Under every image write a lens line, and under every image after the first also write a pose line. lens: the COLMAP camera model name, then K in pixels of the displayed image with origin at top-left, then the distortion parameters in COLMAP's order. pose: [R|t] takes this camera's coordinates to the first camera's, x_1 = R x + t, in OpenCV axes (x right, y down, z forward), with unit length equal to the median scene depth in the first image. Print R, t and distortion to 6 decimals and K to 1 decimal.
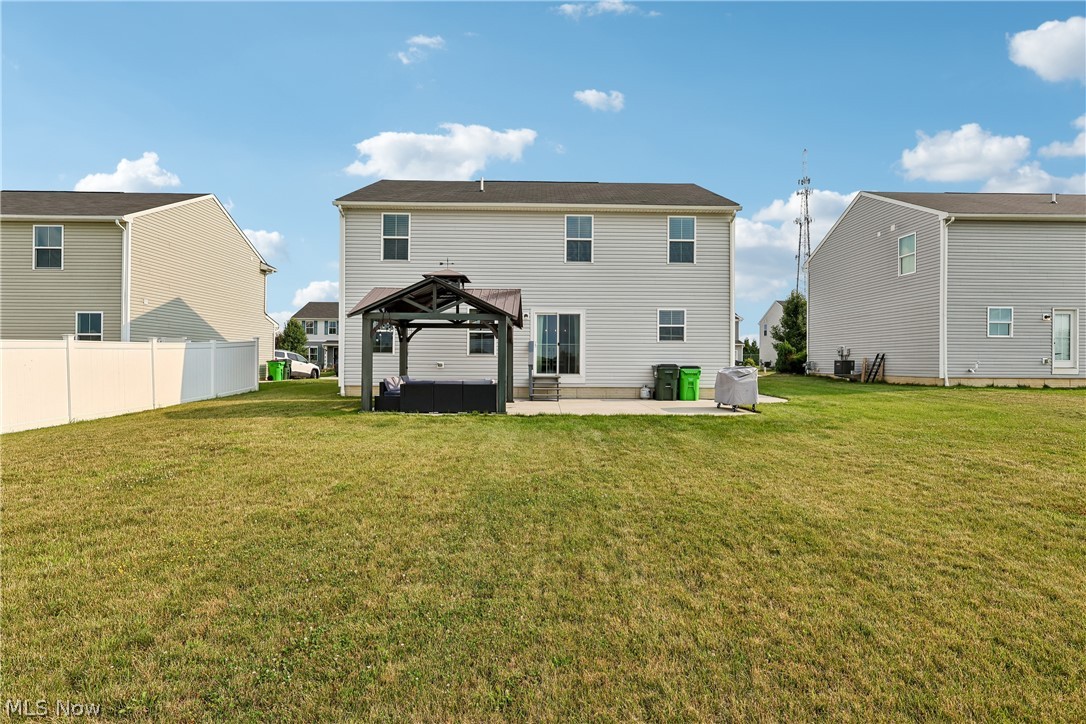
lens RADIAL K [[484.0, 0, 542.9], [0, 484.0, 359.8], [0, 0, 1]] dist [-0.005898, 0.001082]
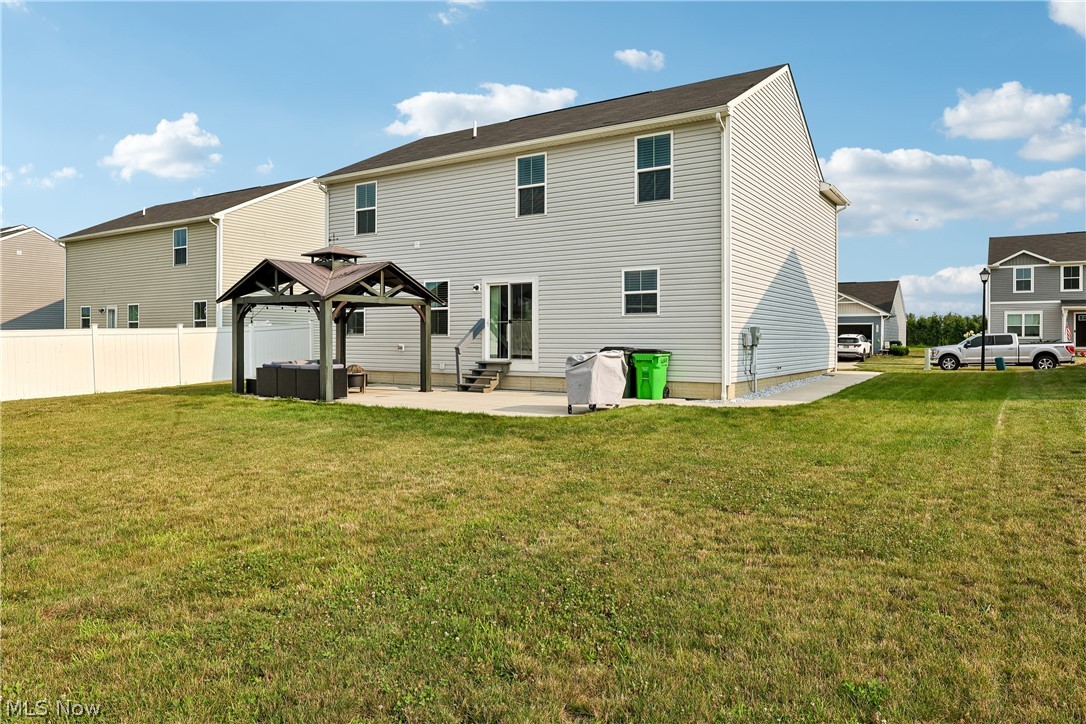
lens RADIAL K [[714.0, 0, 541.1], [0, 714.0, 353.8], [0, 0, 1]] dist [-0.028030, -0.000318]
pose [[0.829496, 0.005599, -0.558484, 0.685222], [0.008935, 0.999689, 0.023292, -0.005949], [0.558441, -0.024310, 0.829188, 0.051586]]
